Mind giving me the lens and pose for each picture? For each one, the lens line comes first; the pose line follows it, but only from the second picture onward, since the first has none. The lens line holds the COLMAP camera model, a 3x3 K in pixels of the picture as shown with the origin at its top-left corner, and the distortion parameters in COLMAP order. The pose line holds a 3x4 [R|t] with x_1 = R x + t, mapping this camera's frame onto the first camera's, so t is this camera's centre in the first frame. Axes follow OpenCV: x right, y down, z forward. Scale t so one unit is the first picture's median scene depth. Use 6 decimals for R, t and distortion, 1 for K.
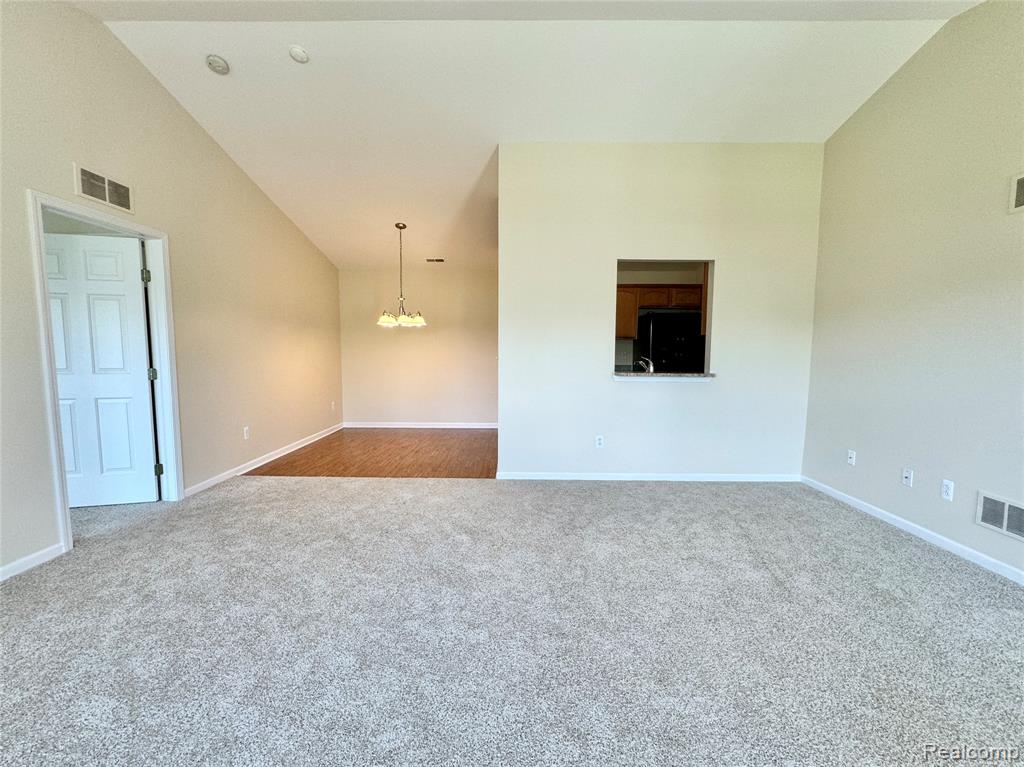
lens RADIAL K [[424.1, 0, 512.0], [0, 424.1, 383.5], [0, 0, 1]] dist [-0.001674, -0.000436]
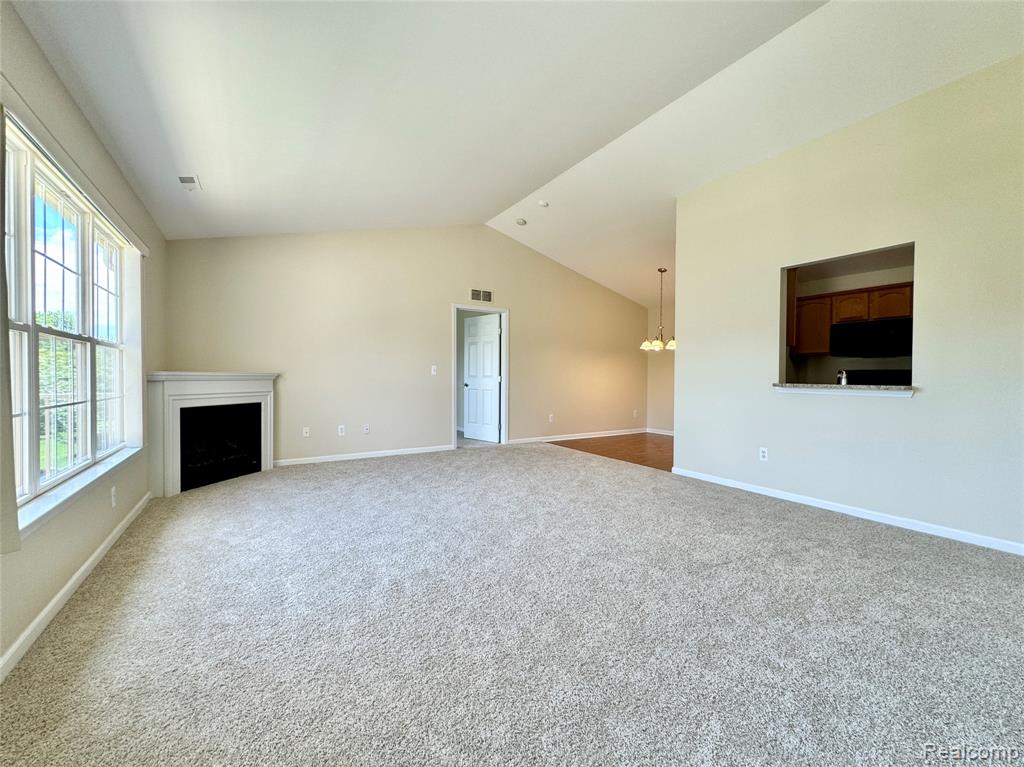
lens RADIAL K [[414.4, 0, 512.0], [0, 414.4, 383.5], [0, 0, 1]] dist [-0.000467, -0.000358]
pose [[0.540629, 0.012652, -0.841166, 0.819480], [-0.074625, 0.996666, -0.032971, 0.058112], [0.837945, 0.080597, 0.539771, -0.016651]]
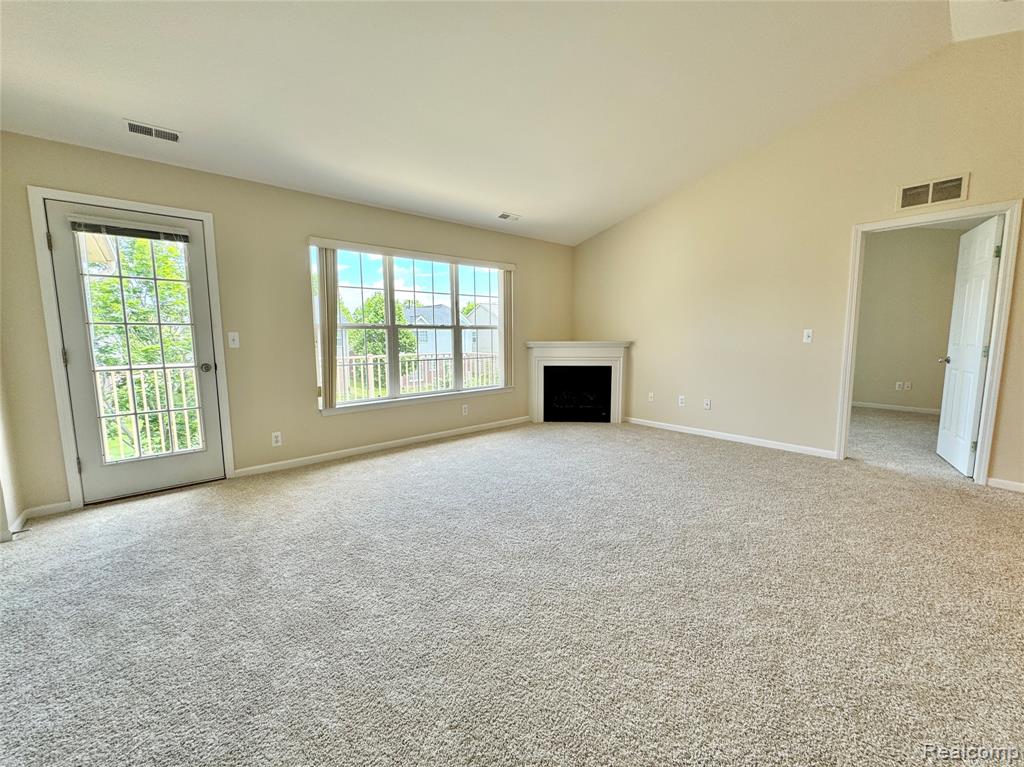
lens RADIAL K [[414.4, 0, 512.0], [0, 414.4, 383.5], [0, 0, 1]] dist [-0.000467, -0.000358]
pose [[-0.746153, 0.076429, -0.661373, 0.606534], [-0.053804, 0.983218, 0.174322, -0.056265], [0.663597, 0.165655, -0.729519, 0.952533]]
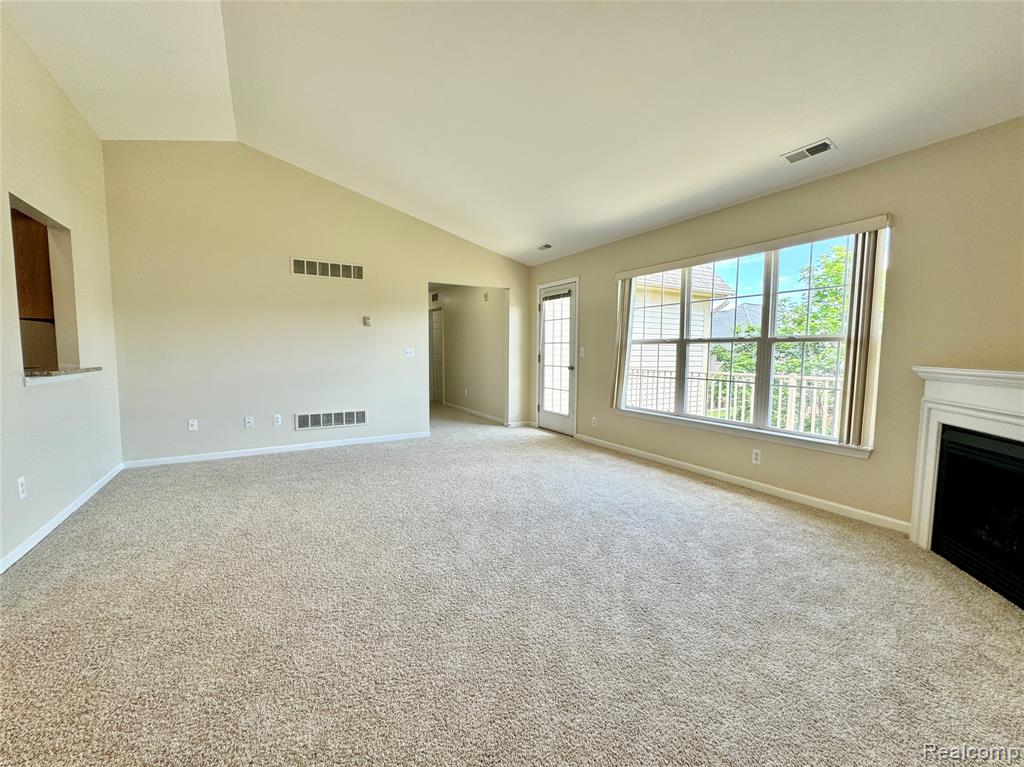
lens RADIAL K [[414.4, 0, 512.0], [0, 414.4, 383.5], [0, 0, 1]] dist [-0.000467, -0.000358]
pose [[-0.521421, -0.077704, 0.849754, -0.764315], [0.062975, 0.989625, 0.129137, -0.051888], [-0.850973, 0.120848, -0.511118, 0.808558]]
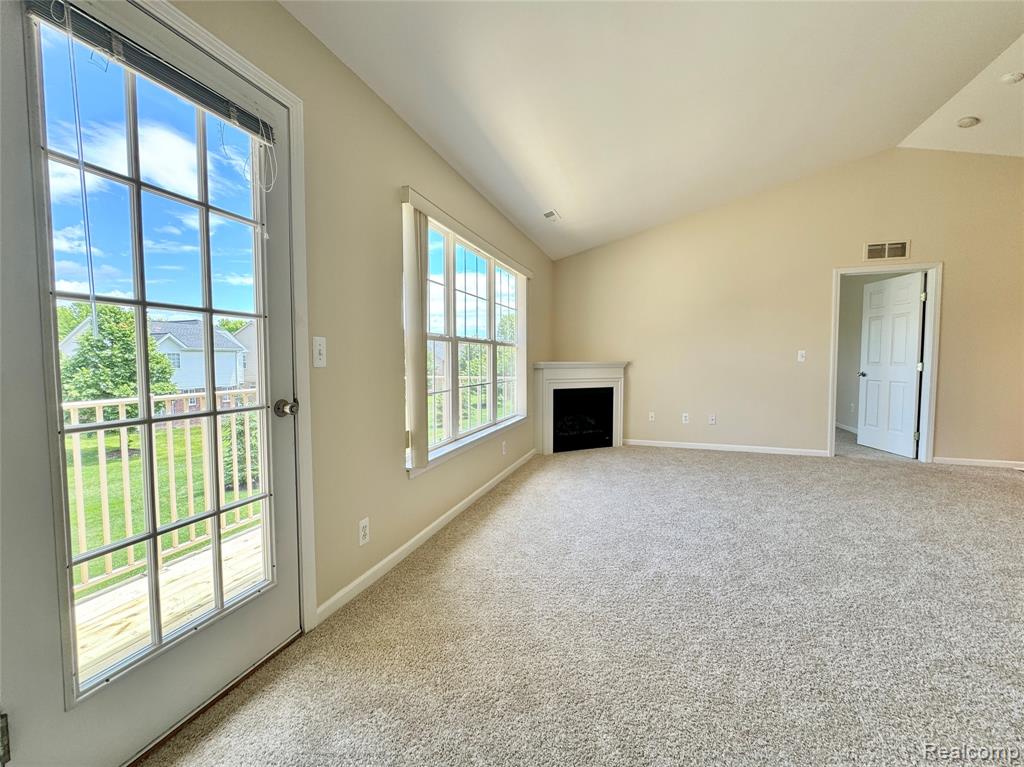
lens RADIAL K [[421.7, 0, 512.0], [0, 421.7, 383.5], [0, 0, 1]] dist [-0.000733, -0.000158]
pose [[-0.311950, 0.048892, -0.948840, 0.859574], [-0.079367, 0.993843, 0.077304, 0.030492], [0.946778, 0.099422, -0.306149, 0.153118]]
